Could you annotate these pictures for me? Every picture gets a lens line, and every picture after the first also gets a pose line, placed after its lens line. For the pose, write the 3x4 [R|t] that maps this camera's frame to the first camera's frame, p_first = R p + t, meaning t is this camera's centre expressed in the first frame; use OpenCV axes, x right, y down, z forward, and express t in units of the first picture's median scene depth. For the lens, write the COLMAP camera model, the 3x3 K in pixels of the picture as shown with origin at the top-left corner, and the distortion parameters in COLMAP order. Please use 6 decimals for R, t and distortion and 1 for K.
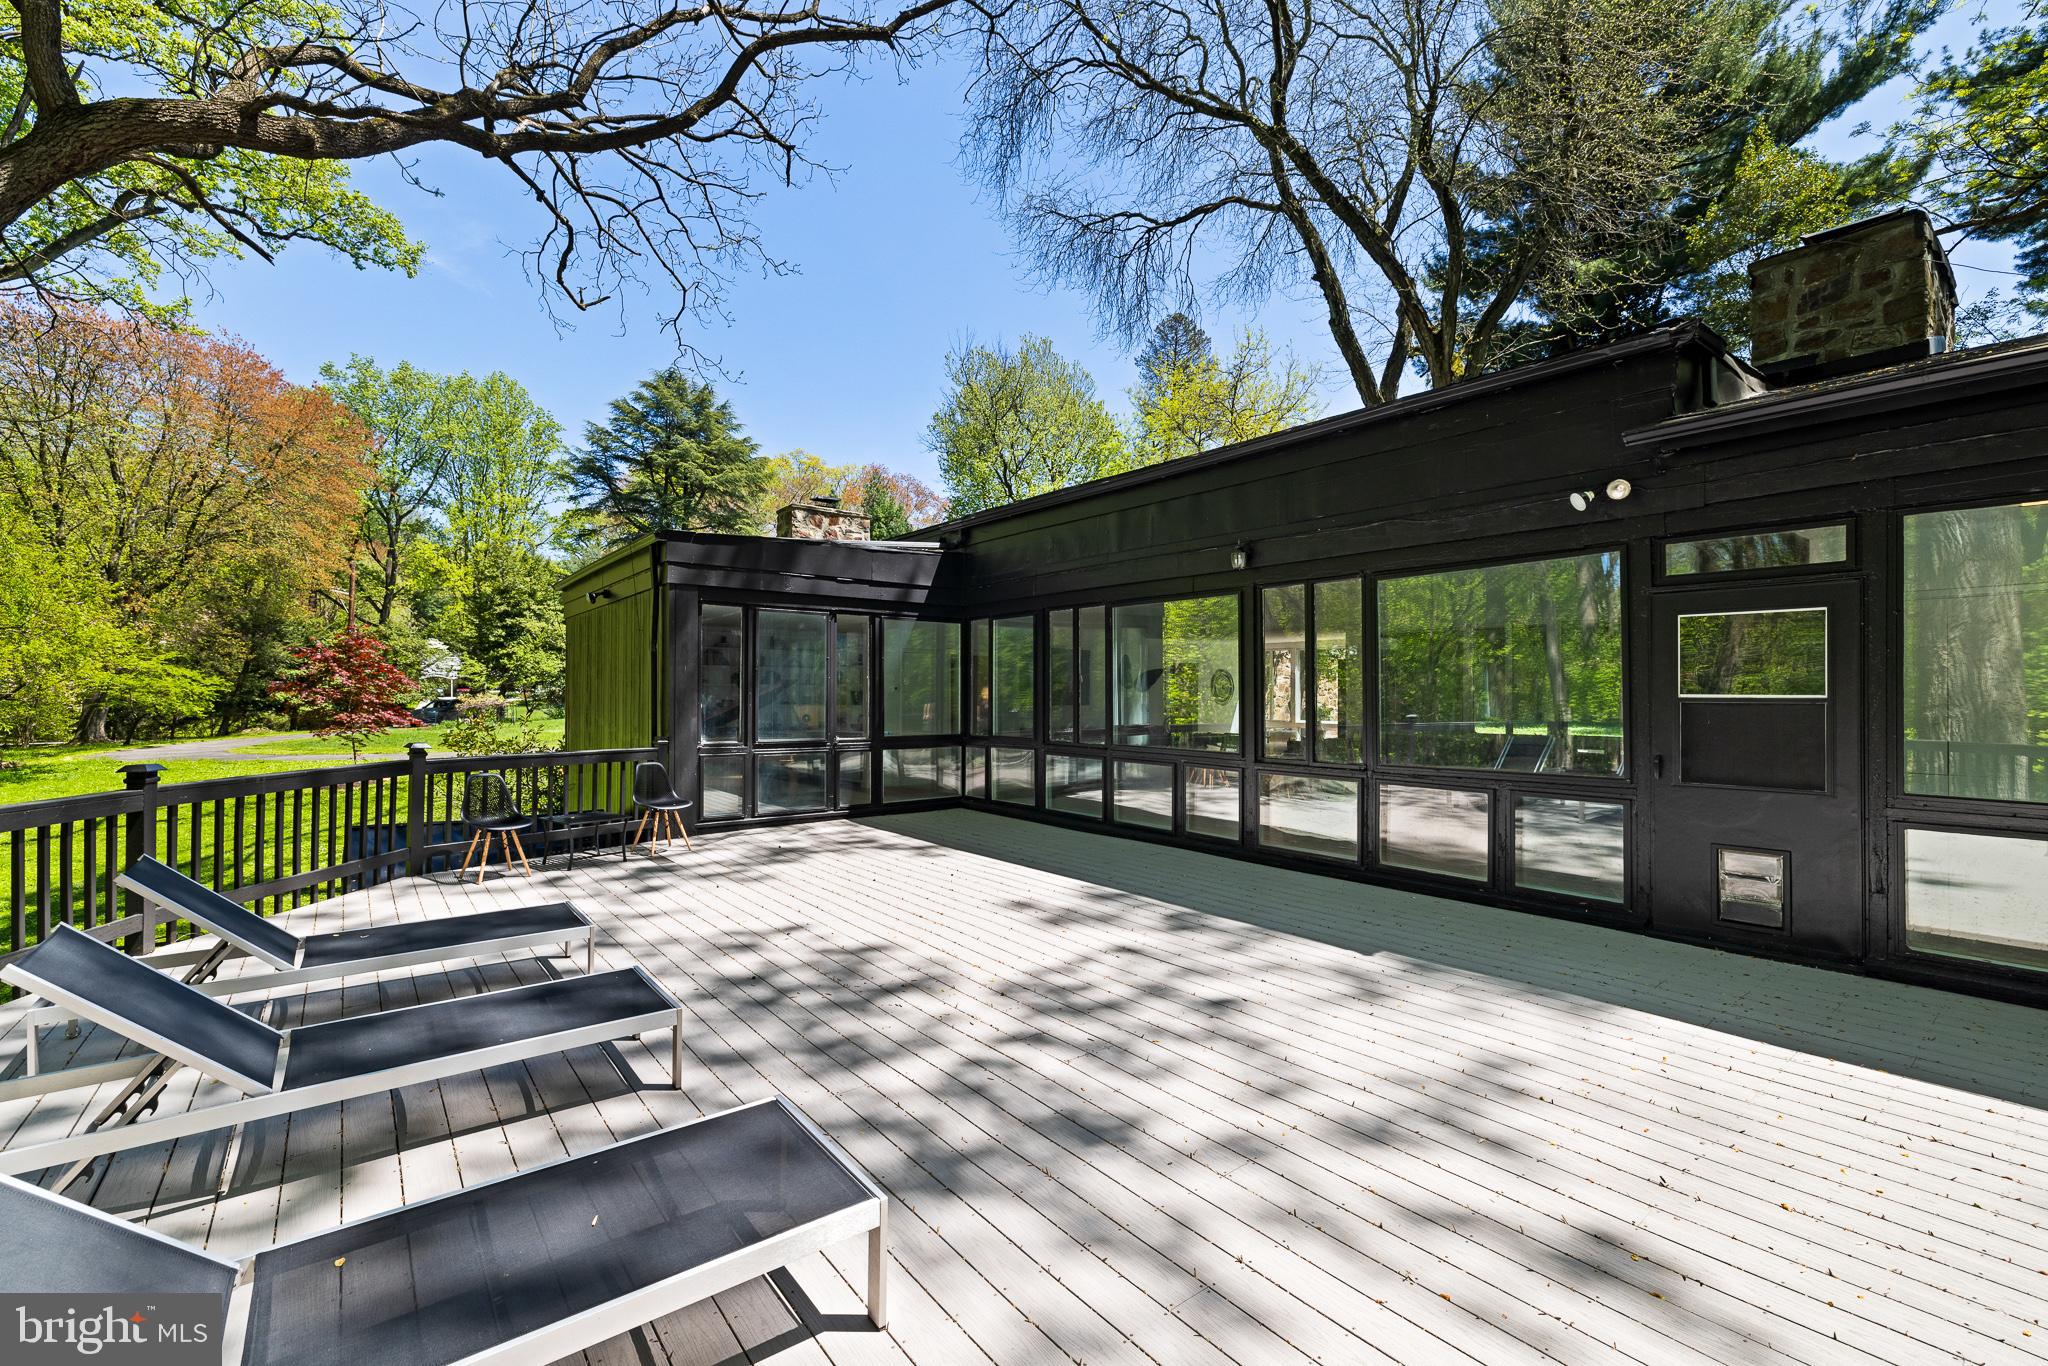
lens RADIAL K [[858.3, 0, 1024.0], [0, 858.3, 683.0], [0, 0, 1]] dist [-0.002332, 0.000140]
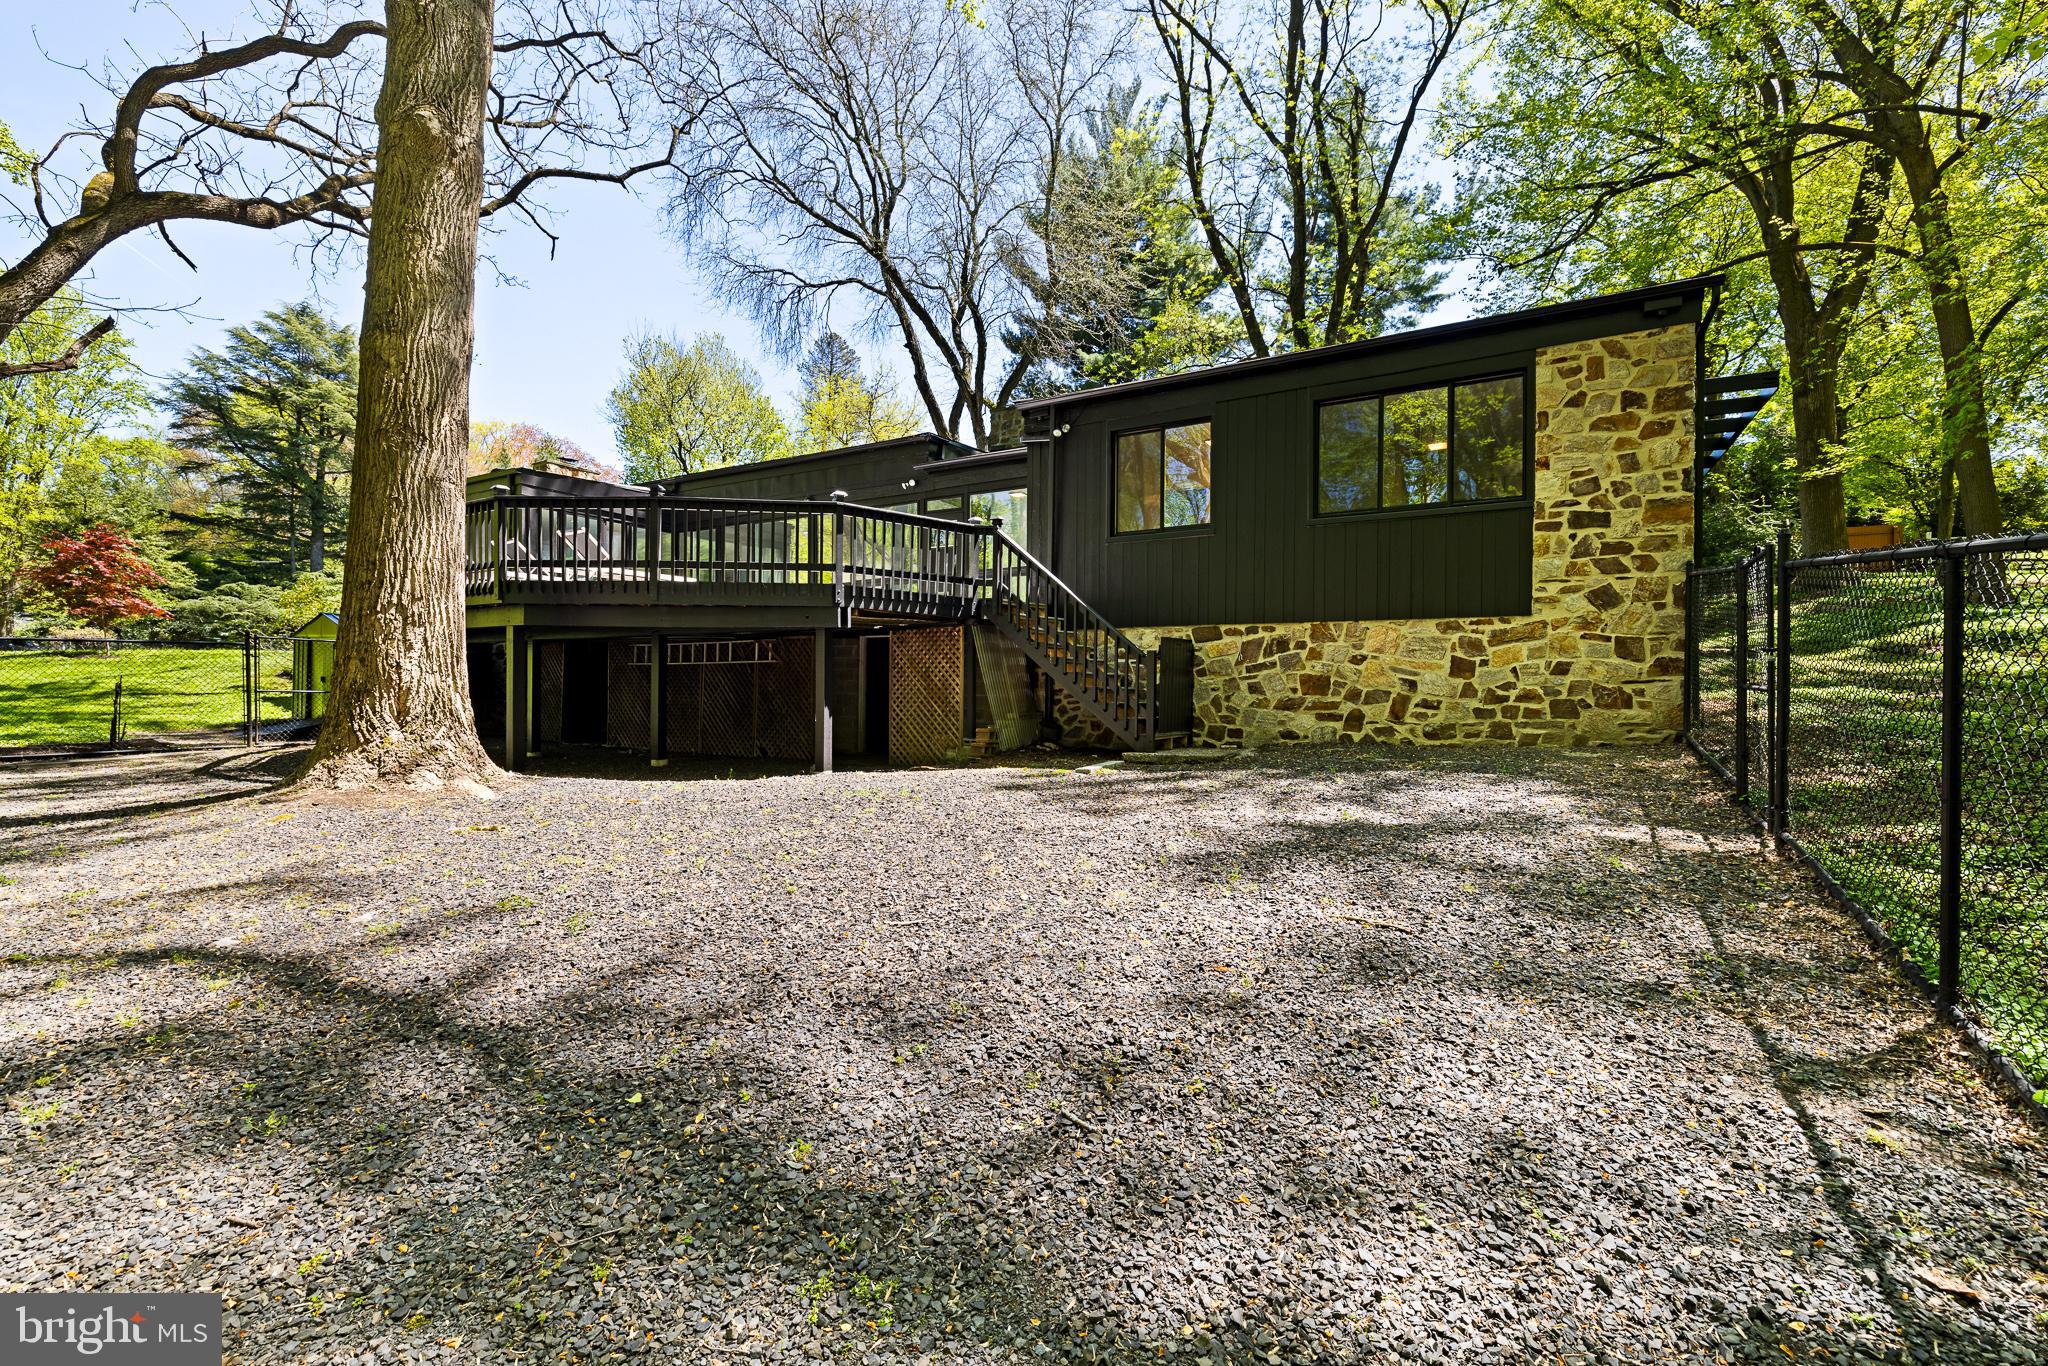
lens RADIAL K [[858.3, 0, 1024.0], [0, 858.3, 683.0], [0, 0, 1]] dist [-0.002332, 0.000140]
pose [[0.931293, 0.006823, 0.364207, -0.011660], [-0.010045, 0.999925, 0.006954, 0.069623], [-0.364132, -0.010135, 0.931292, -0.301130]]
